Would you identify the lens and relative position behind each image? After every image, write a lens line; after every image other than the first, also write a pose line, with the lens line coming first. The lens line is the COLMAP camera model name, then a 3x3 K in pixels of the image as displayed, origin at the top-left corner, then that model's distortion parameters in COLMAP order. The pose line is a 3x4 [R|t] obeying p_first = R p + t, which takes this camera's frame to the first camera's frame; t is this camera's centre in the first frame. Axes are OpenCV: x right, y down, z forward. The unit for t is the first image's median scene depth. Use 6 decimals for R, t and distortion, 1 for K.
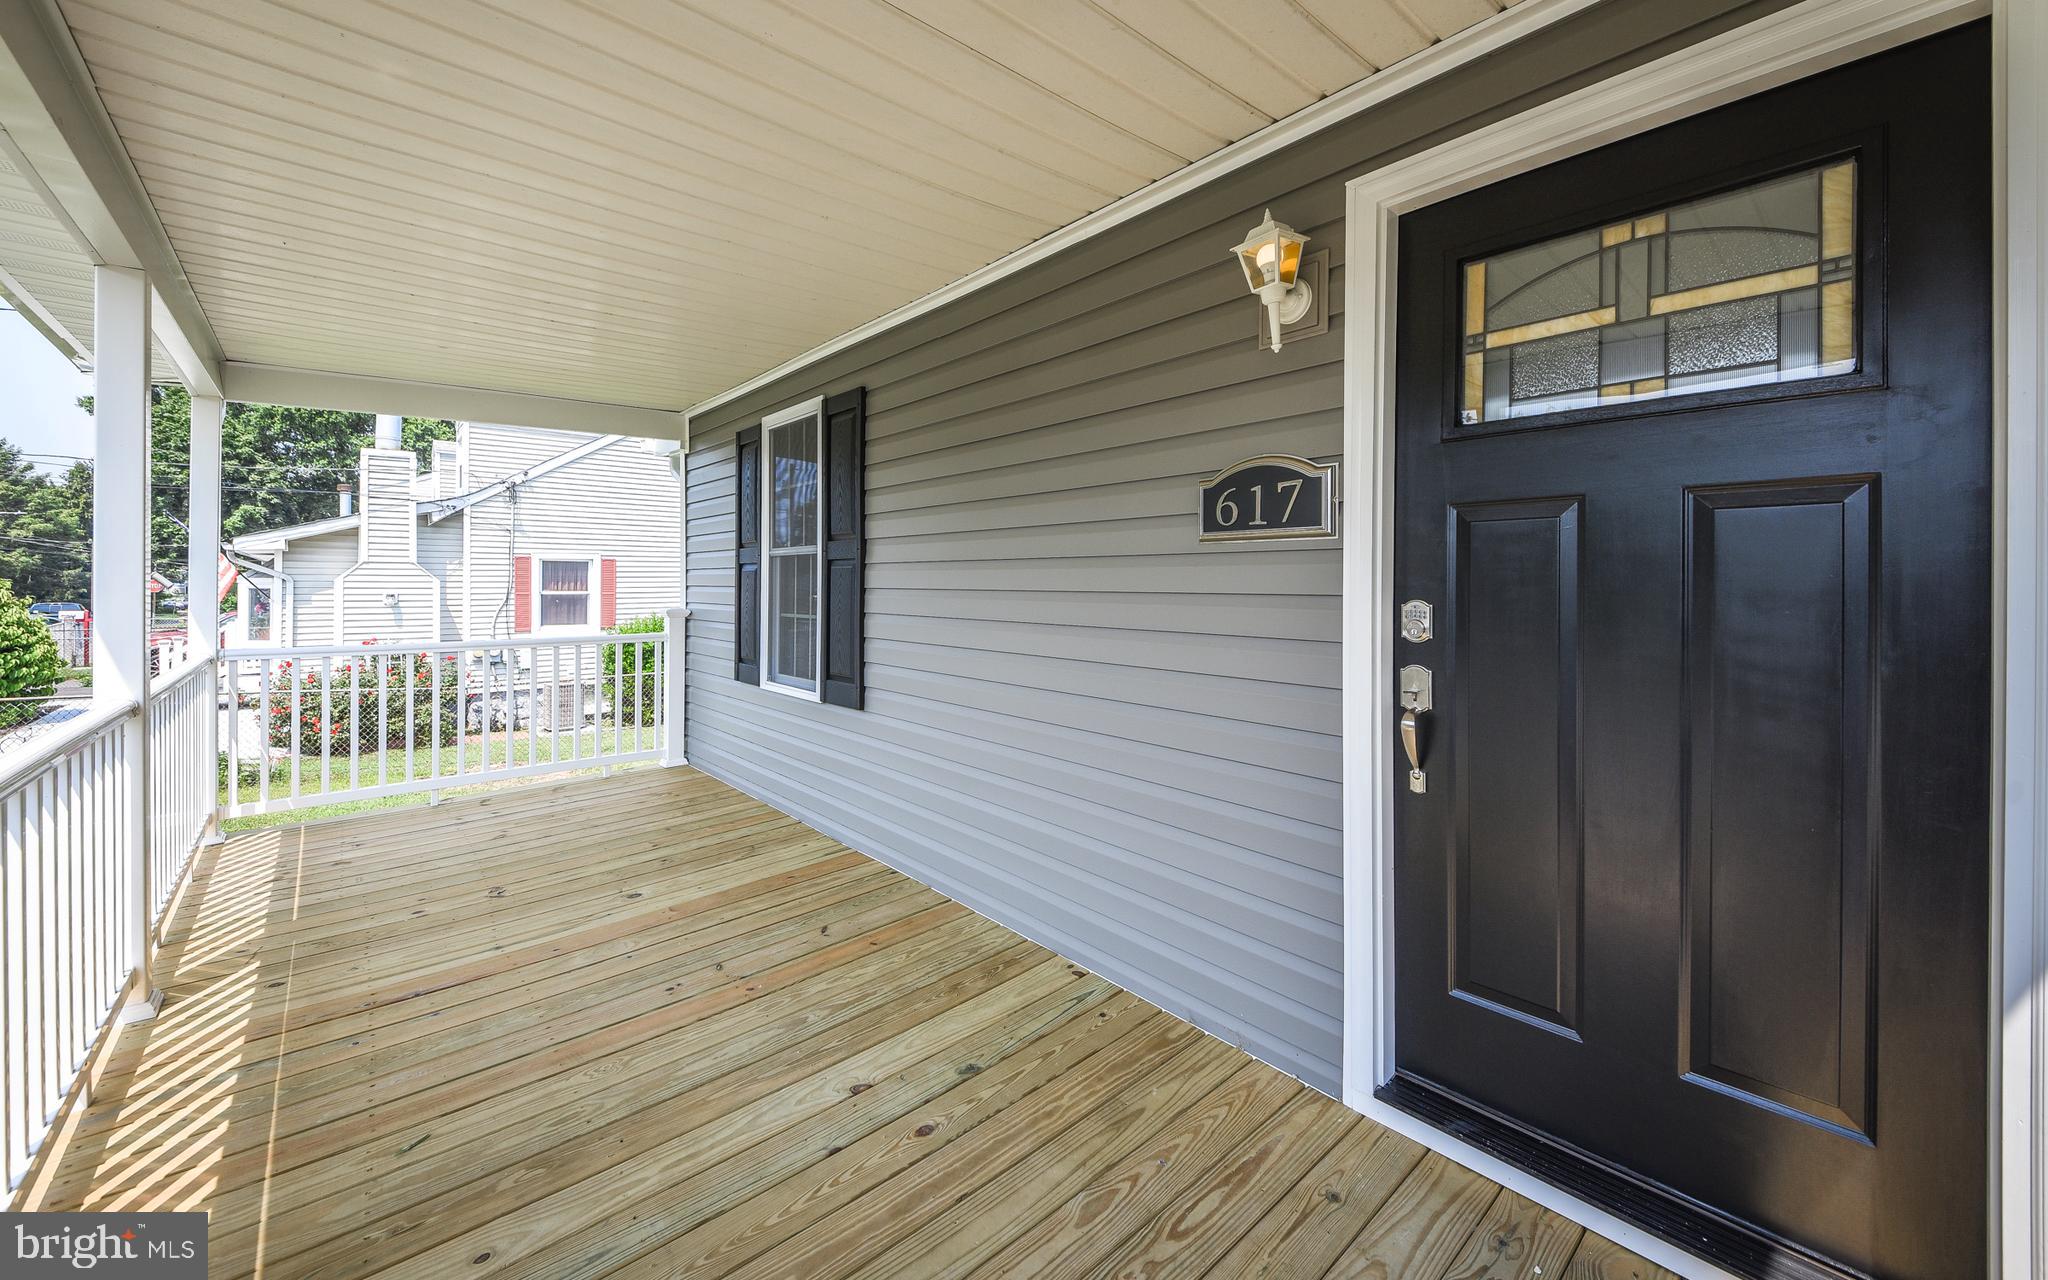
lens RADIAL K [[792.3, 0, 1009.5], [0, 792.3, 591.8], [0, 0, 1]] dist [-0.003109, -0.004849]
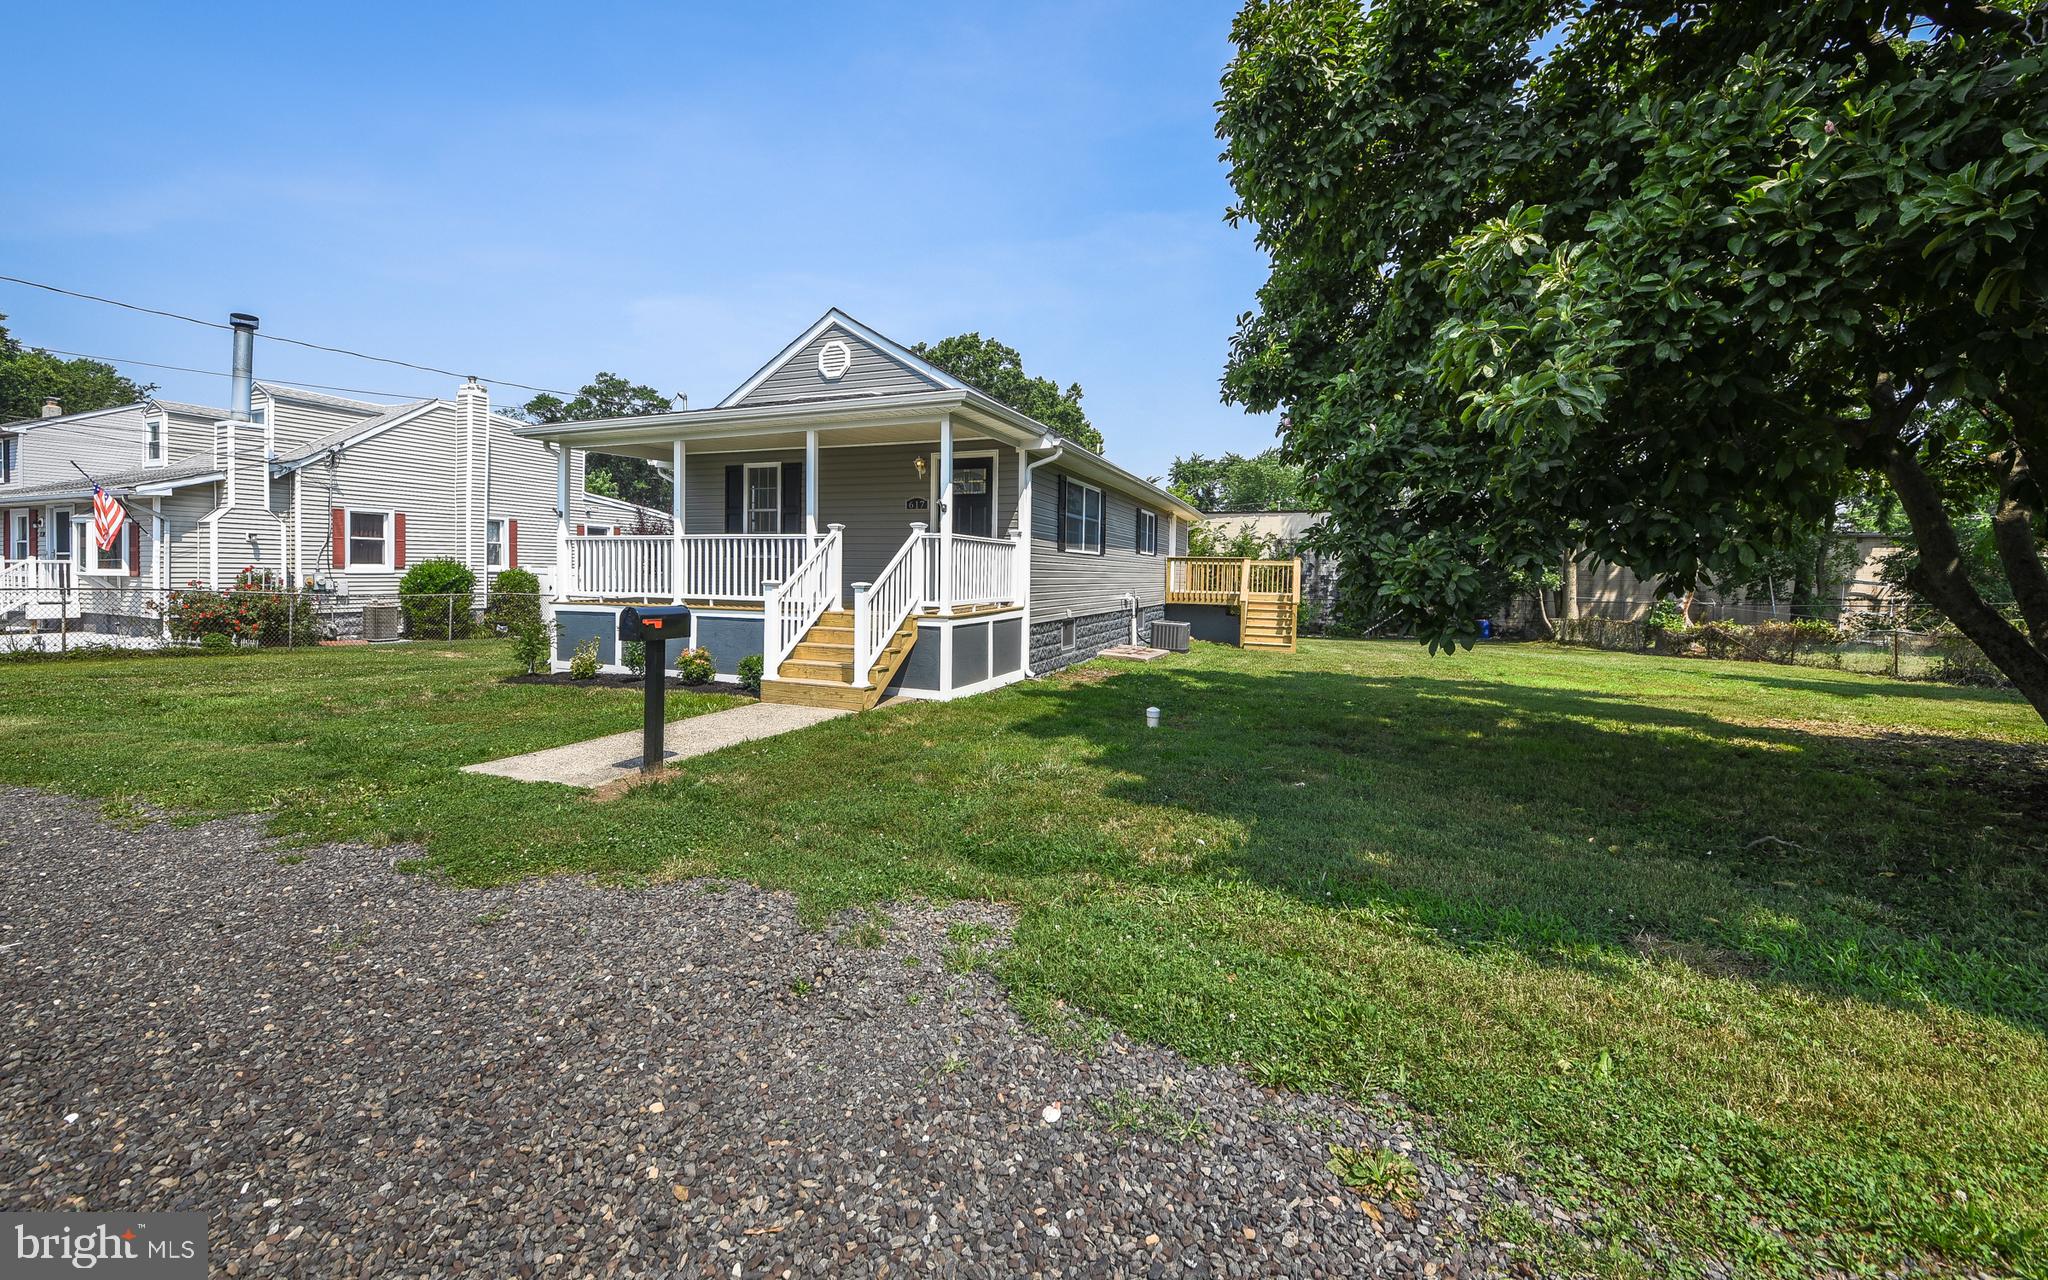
lens RADIAL K [[800.7, 0, 987.2], [0, 800.7, 592.9], [0, 0, 1]] dist [-0.004474, -0.003453]
pose [[0.891672, -0.005086, 0.452654, -0.466799], [-0.005483, 0.999742, 0.022033, 0.100500], [-0.452650, -0.022128, 0.891414, -1.109184]]
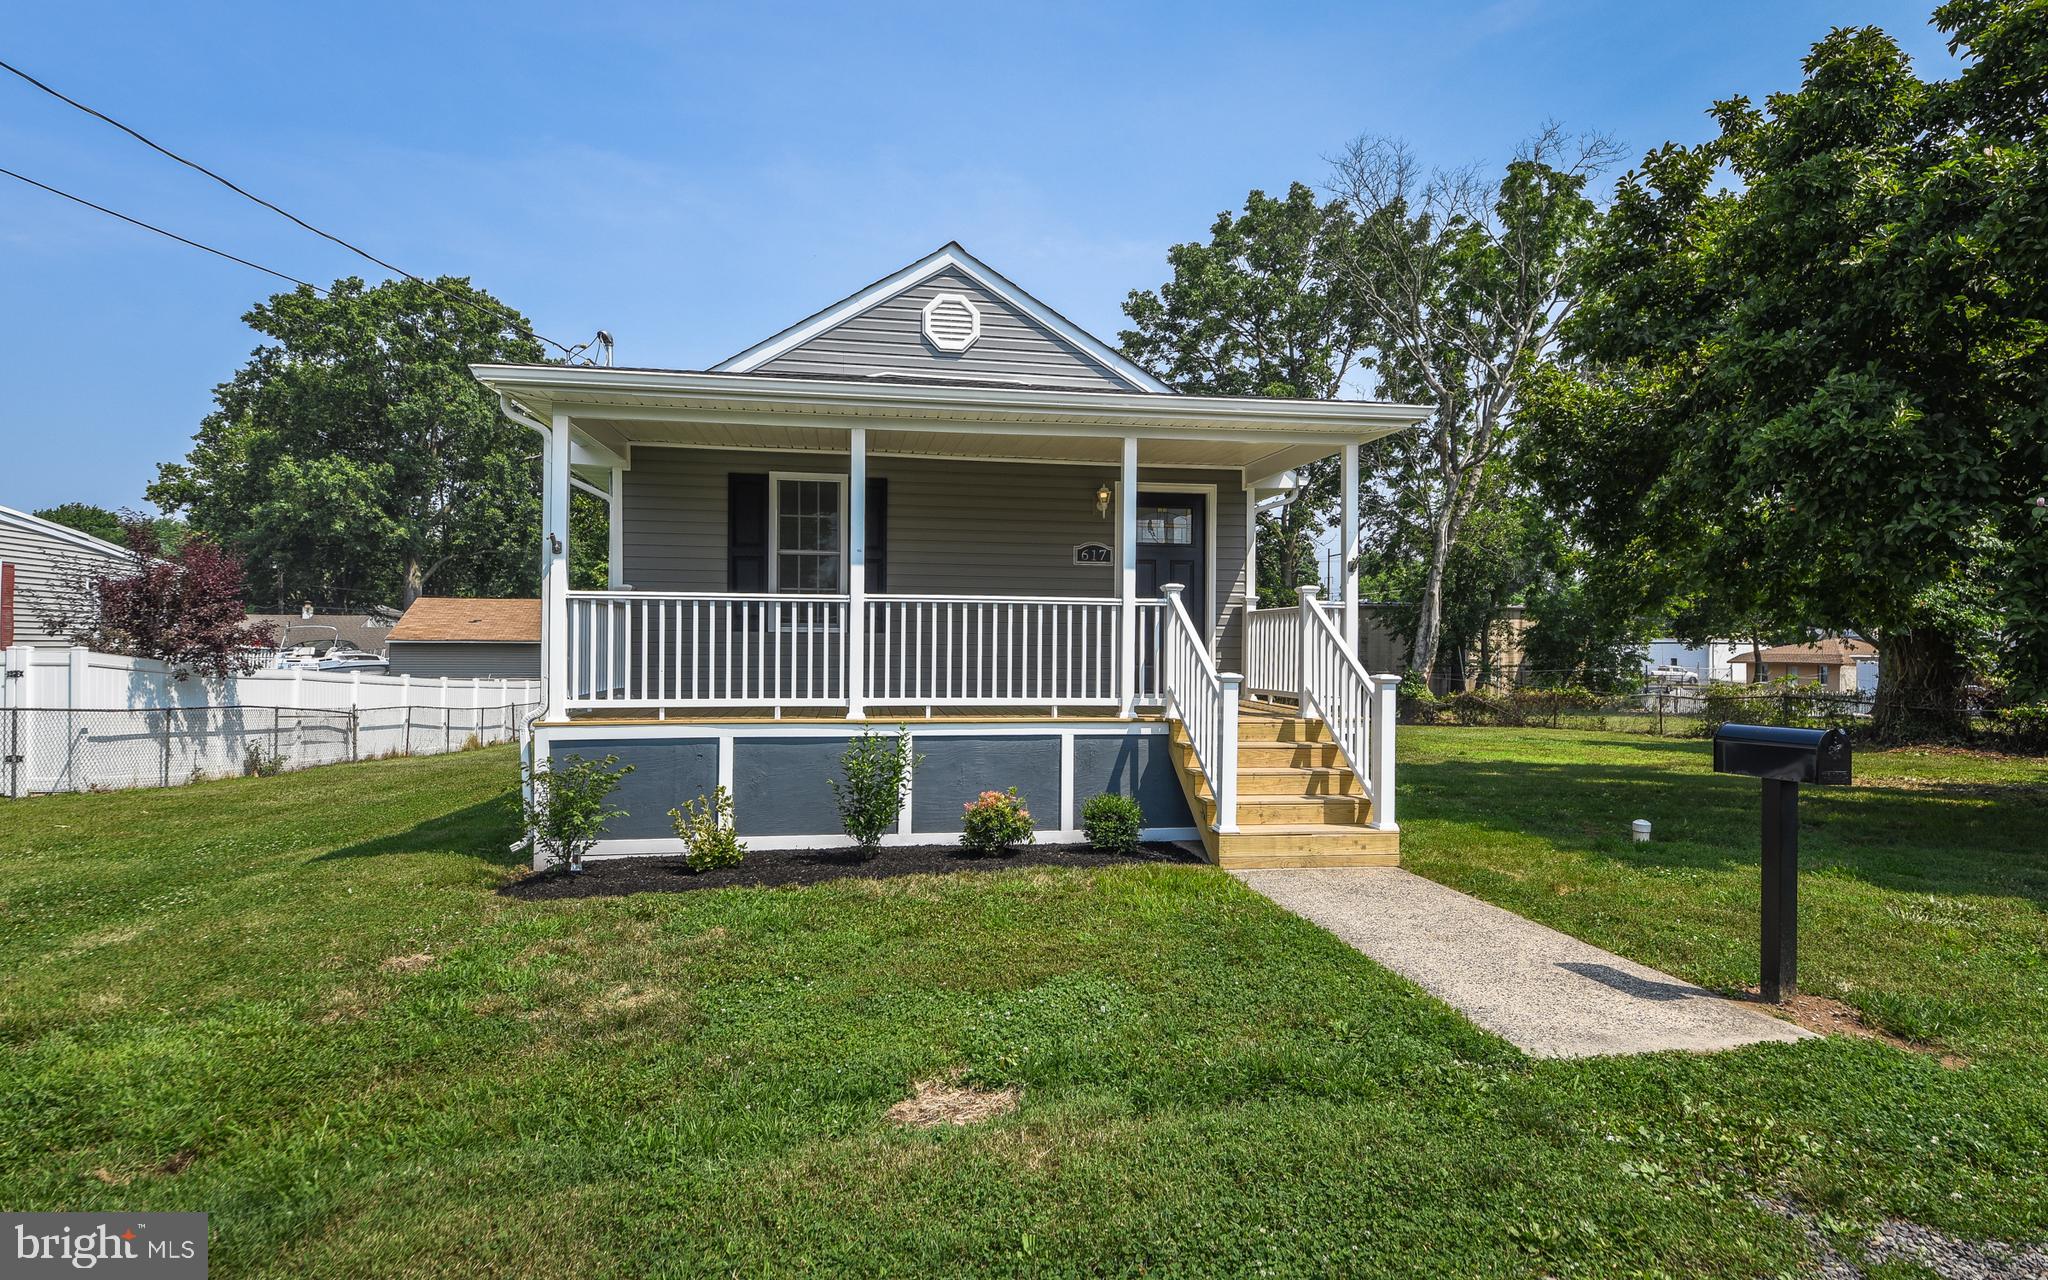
lens RADIAL K [[1049.1, 0, 1030.0], [0, 1049.1, 648.7], [0, 0, 1]] dist [0.013134, -0.002898]
pose [[0.517329, -0.002106, 0.855784, -1.074435], [0.002905, 0.999996, 0.000705, 0.087222], [-0.855782, 0.002122, 0.517333, -0.351862]]
